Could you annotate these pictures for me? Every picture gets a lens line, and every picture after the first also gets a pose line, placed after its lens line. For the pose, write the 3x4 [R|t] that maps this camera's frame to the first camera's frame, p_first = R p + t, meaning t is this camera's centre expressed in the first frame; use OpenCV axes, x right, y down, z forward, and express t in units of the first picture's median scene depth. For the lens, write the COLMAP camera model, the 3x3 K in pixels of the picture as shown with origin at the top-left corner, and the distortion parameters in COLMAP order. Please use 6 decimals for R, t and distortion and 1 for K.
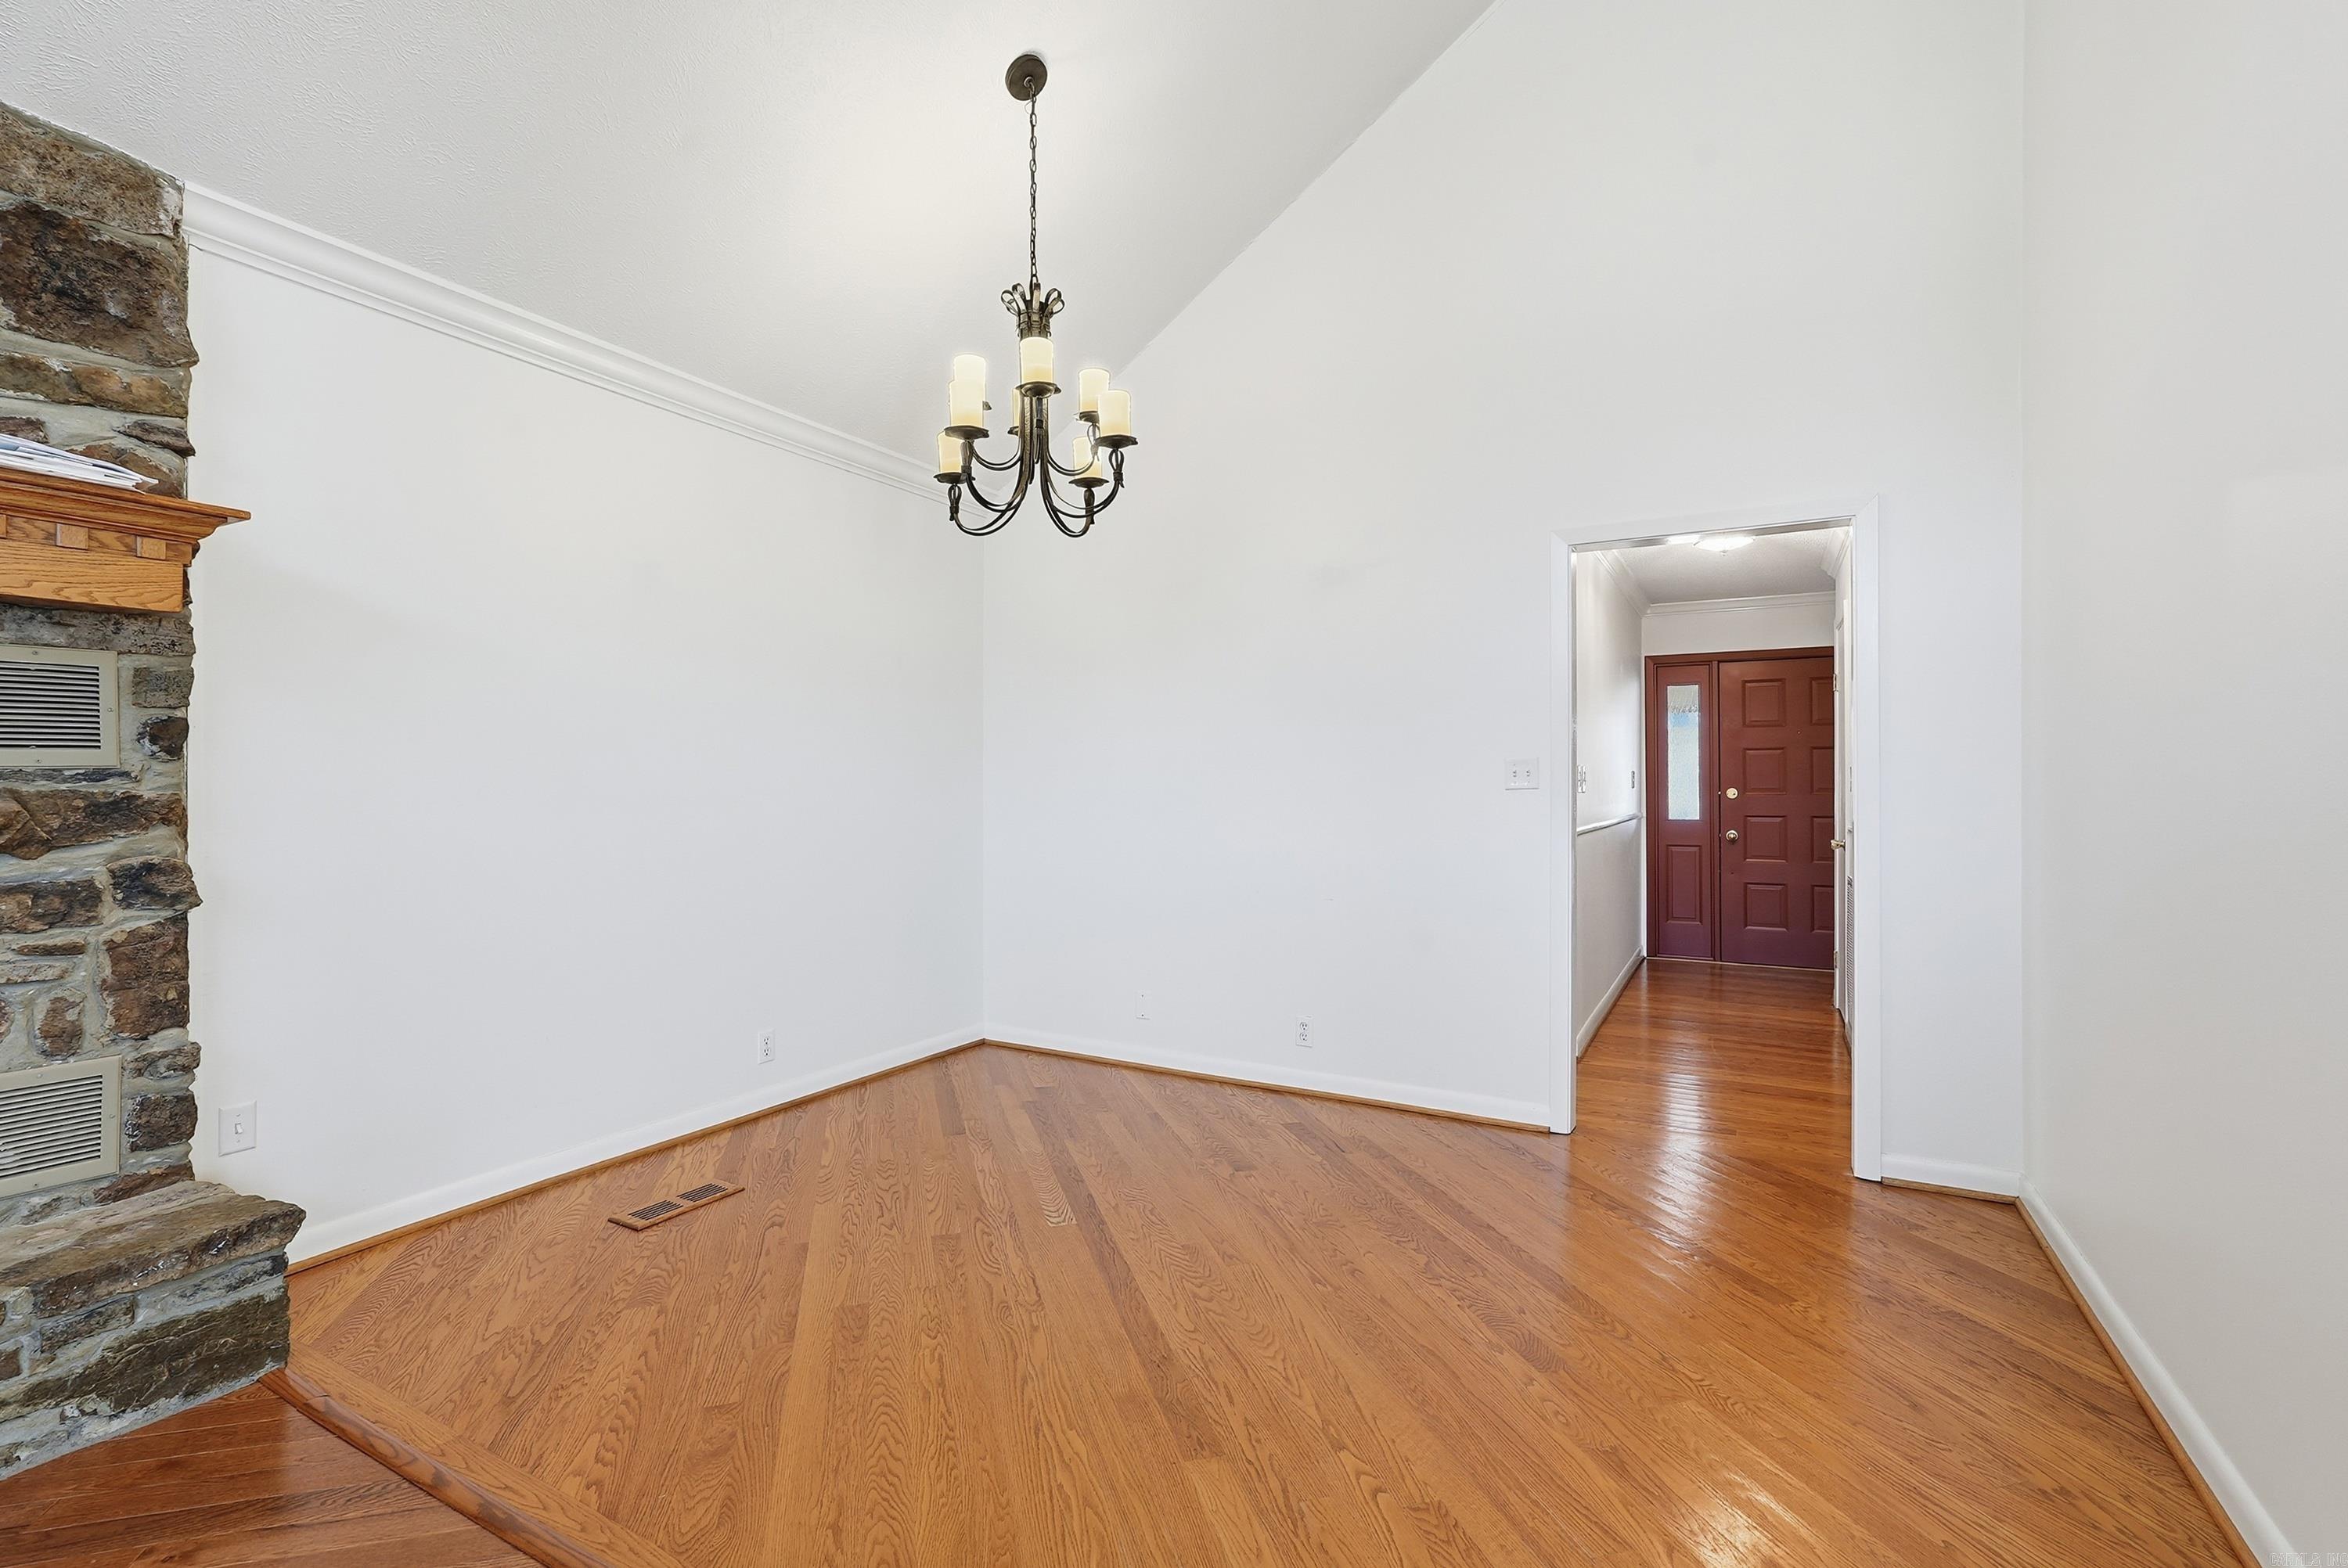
lens RADIAL K [[1047.9, 0, 1174.2], [0, 1047.9, 779.2], [0, 0, 1]] dist [-0.015734, 0.008926]
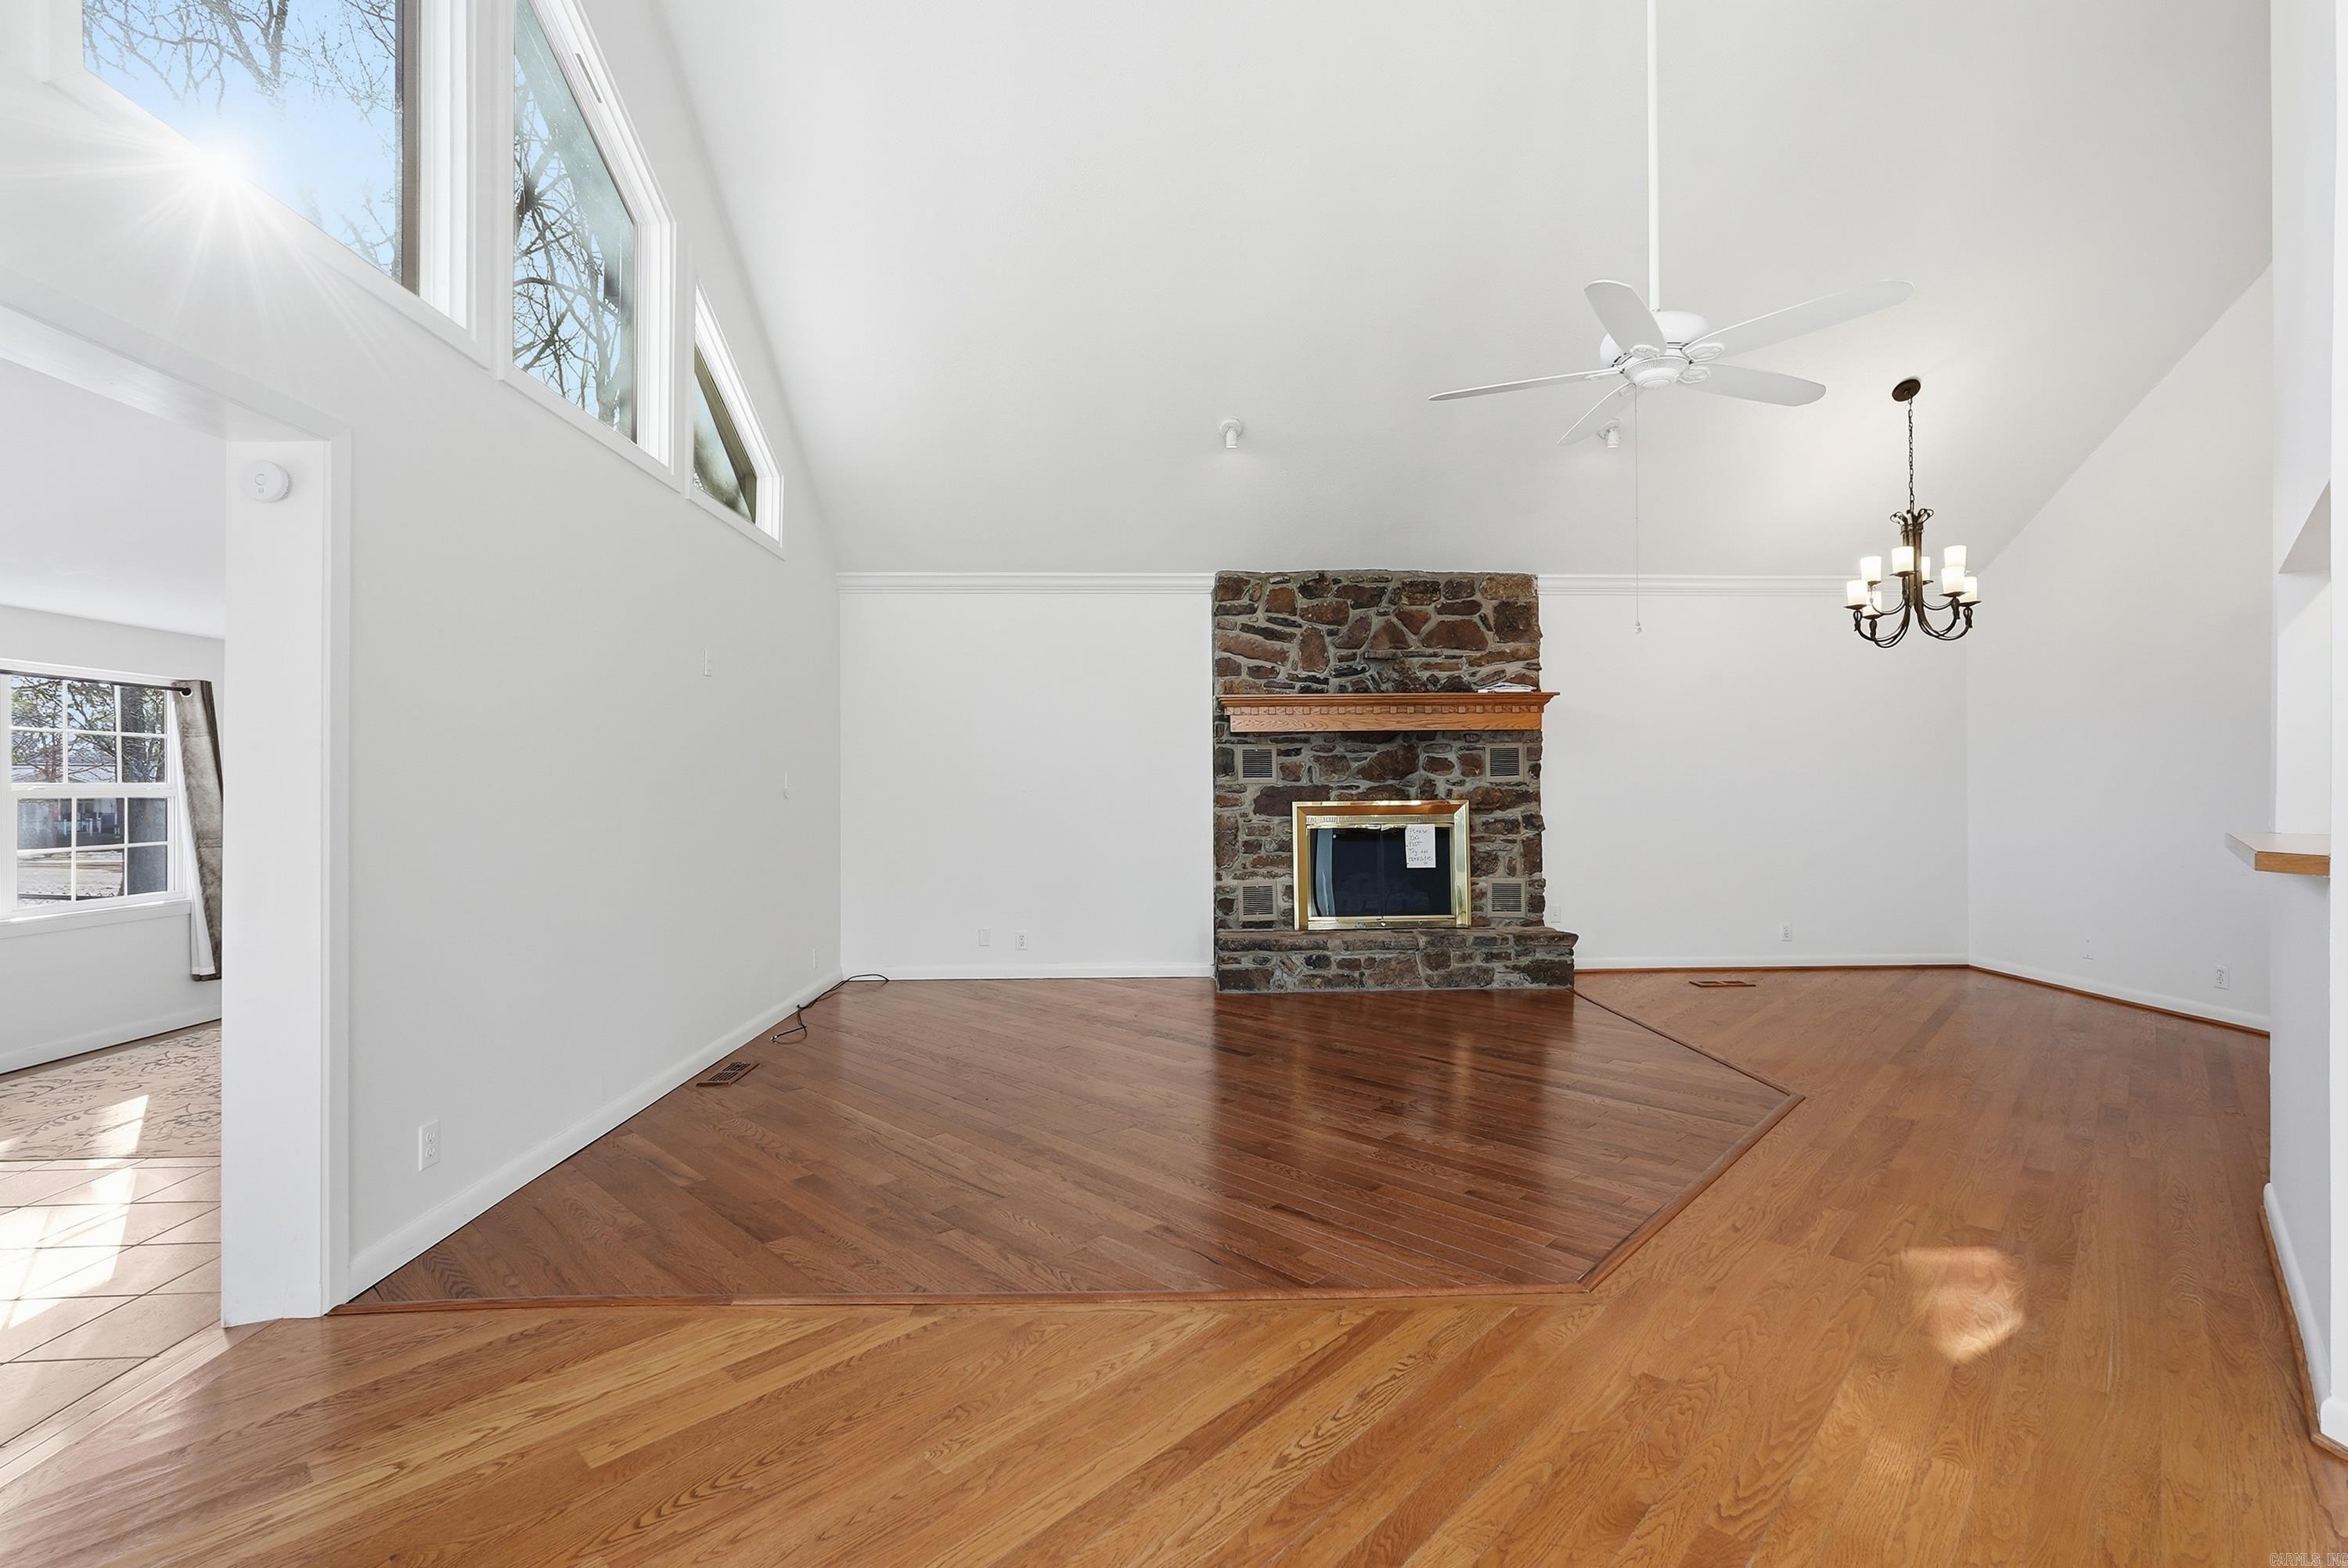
lens RADIAL K [[1047.9, 0, 1174.2], [0, 1047.9, 779.2], [0, 0, 1]] dist [-0.015734, 0.008926]
pose [[0.512579, -0.001635, -0.858639, 1.011499], [0.010093, 0.999941, 0.004122, -0.039532], [0.858581, -0.010779, 0.512565, -1.351110]]
